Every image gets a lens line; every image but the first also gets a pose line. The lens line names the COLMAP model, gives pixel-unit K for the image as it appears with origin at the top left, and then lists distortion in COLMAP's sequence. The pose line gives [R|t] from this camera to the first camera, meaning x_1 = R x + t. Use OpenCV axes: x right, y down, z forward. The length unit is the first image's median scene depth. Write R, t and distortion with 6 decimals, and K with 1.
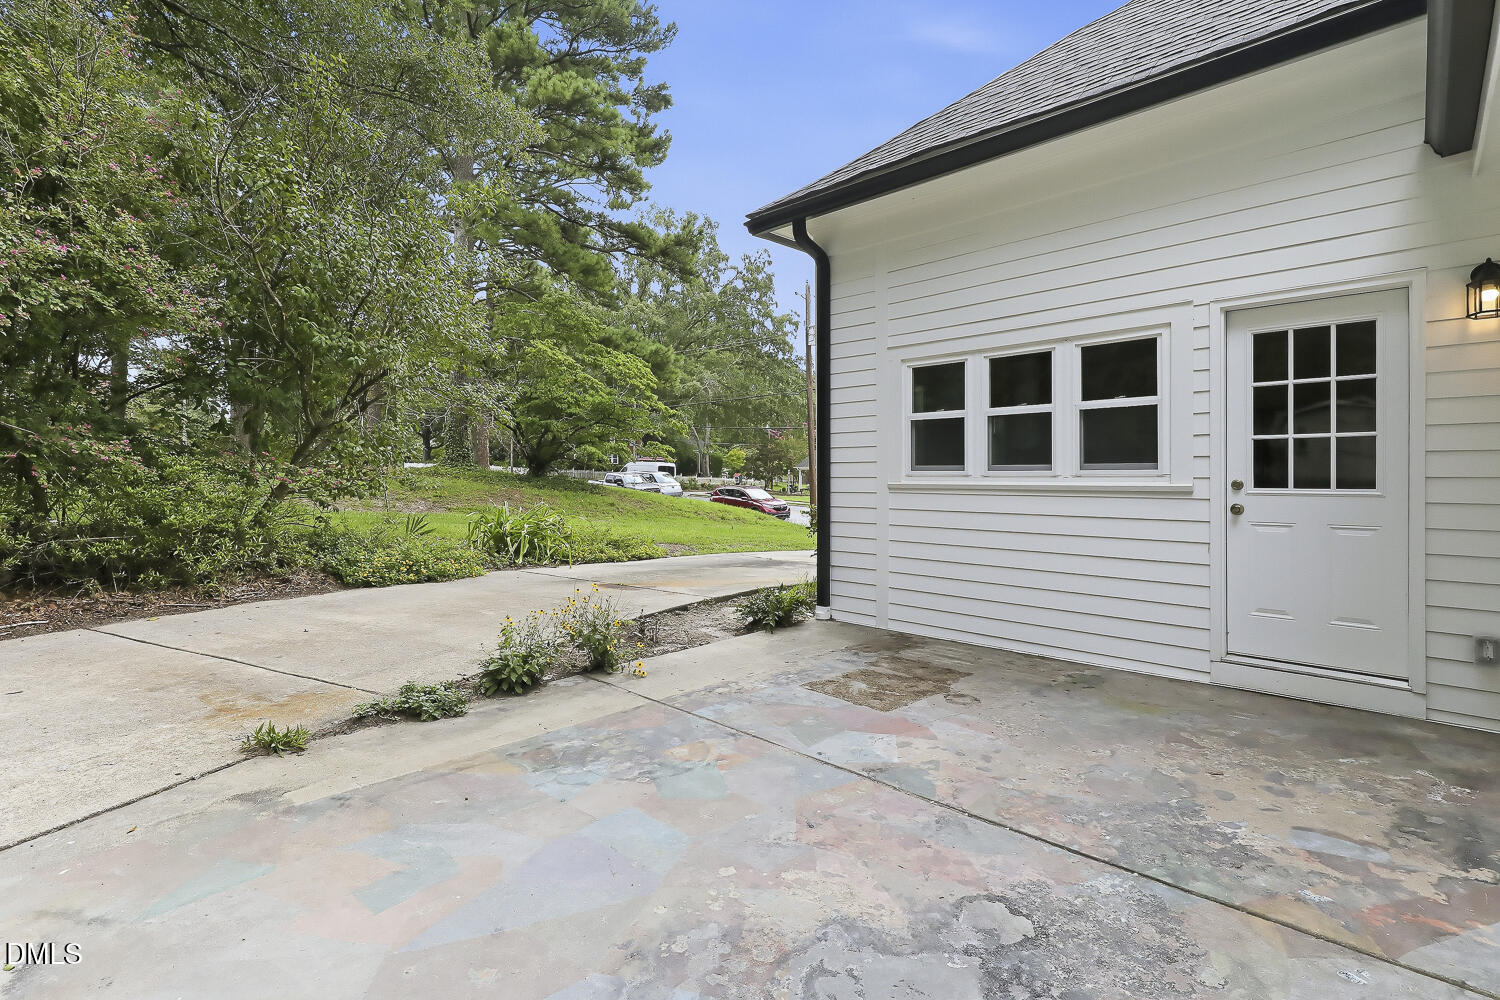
lens RADIAL K [[700.9, 0, 763.0], [0, 700.9, 479.0], [0, 0, 1]] dist [0.001806, -0.000692]
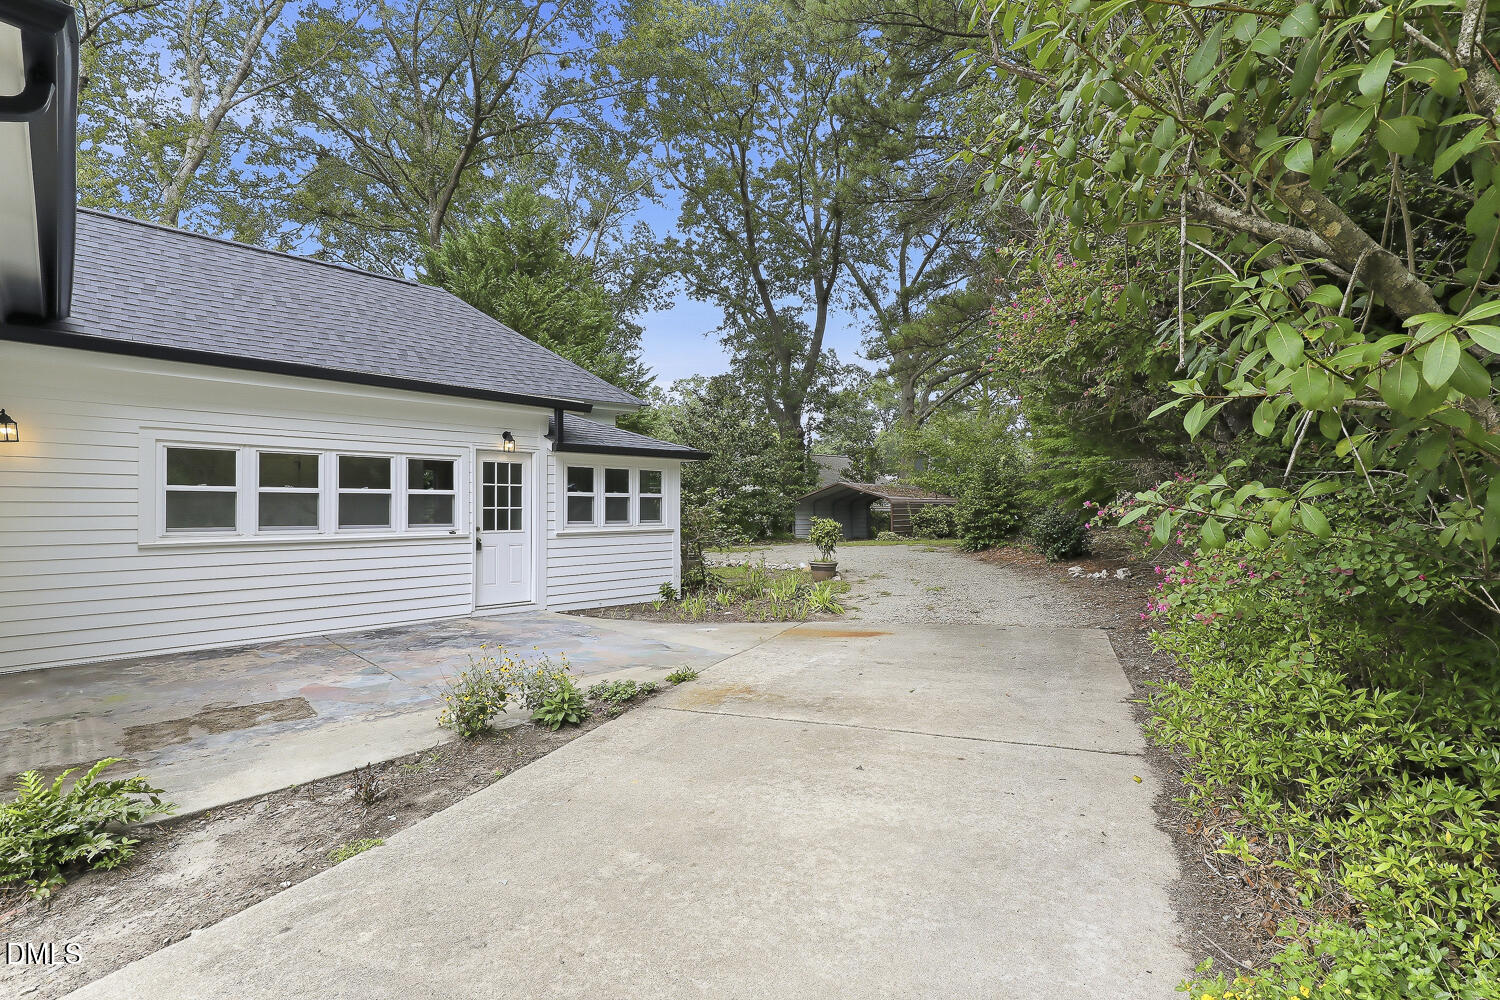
lens RADIAL K [[682.8, 0, 750.0], [0, 682.8, 500.0], [0, 0, 1]] dist [-0.000626, -0.000245]
pose [[-0.999590, 0.001186, 0.028620, -0.895512], [0.001209, 0.999999, 0.000773, -0.084559], [-0.028619, 0.000808, -0.999590, 2.689220]]
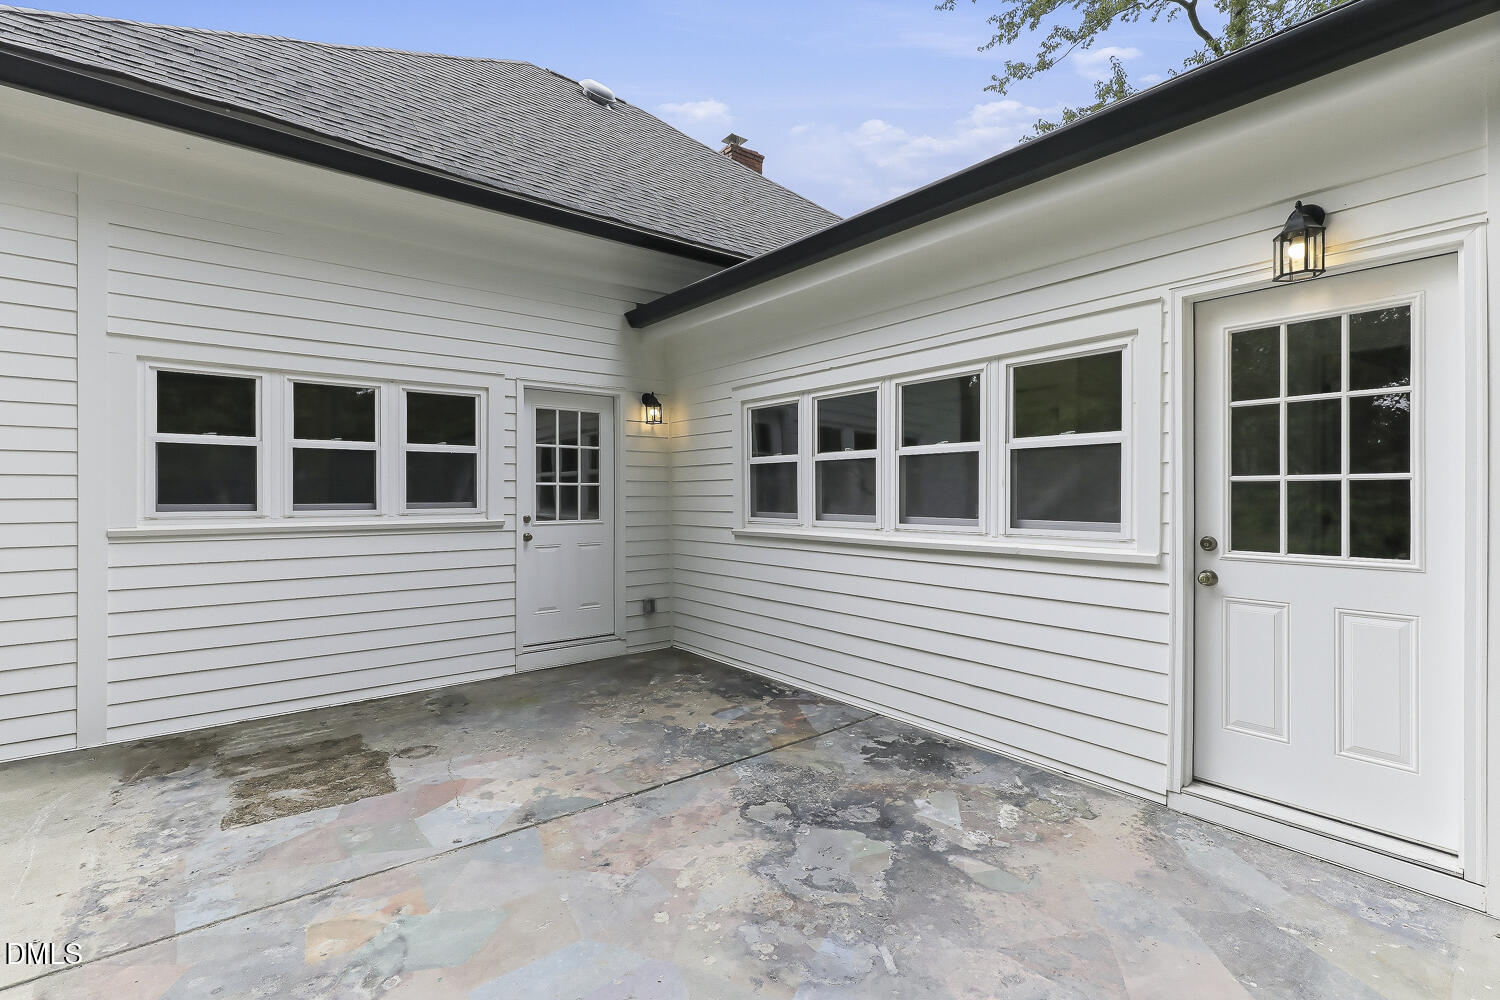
lens RADIAL K [[673.5, 0, 764.5], [0, 673.5, 494.1], [0, 0, 1]] dist [0.000102, -0.000156]
pose [[0.133325, 0.005005, 0.991060, -0.678721], [0.009800, 0.999932, -0.006368, -0.033227], [-0.991024, 0.010562, 0.133267, 0.481527]]
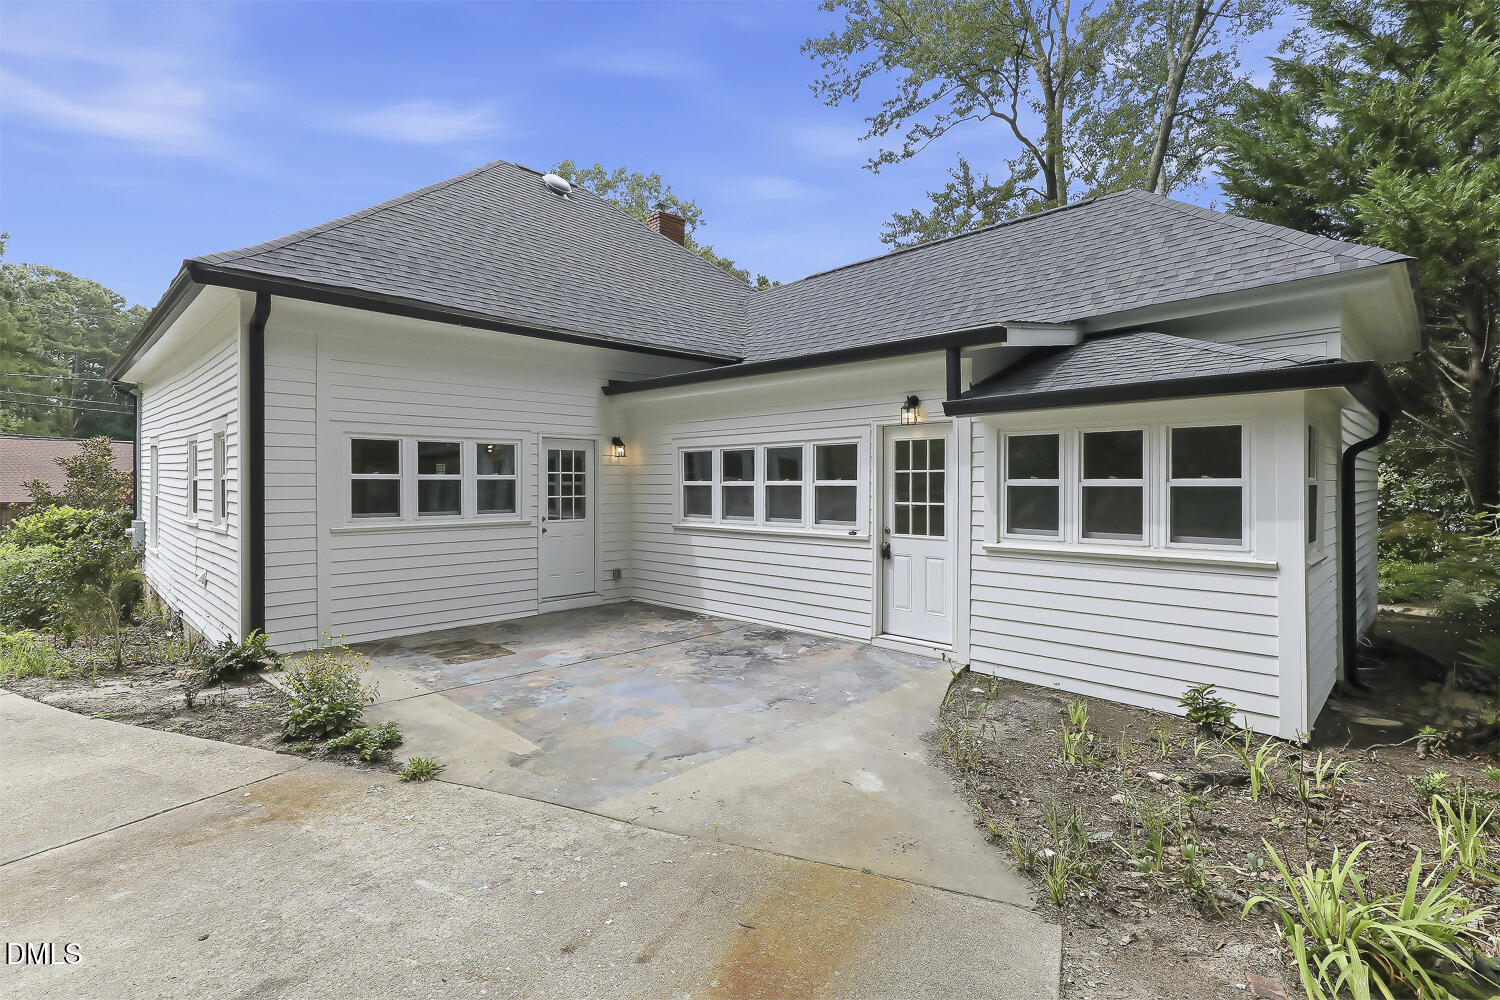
lens RADIAL K [[700.9, 0, 763.0], [0, 700.9, 479.0], [0, 0, 1]] dist [0.001806, -0.000692]
pose [[0.015788, 0.009651, 0.999829, -1.845981], [0.011401, 0.999887, -0.009832, -0.107511], [-0.999810, 0.011554, 0.015676, 0.371079]]
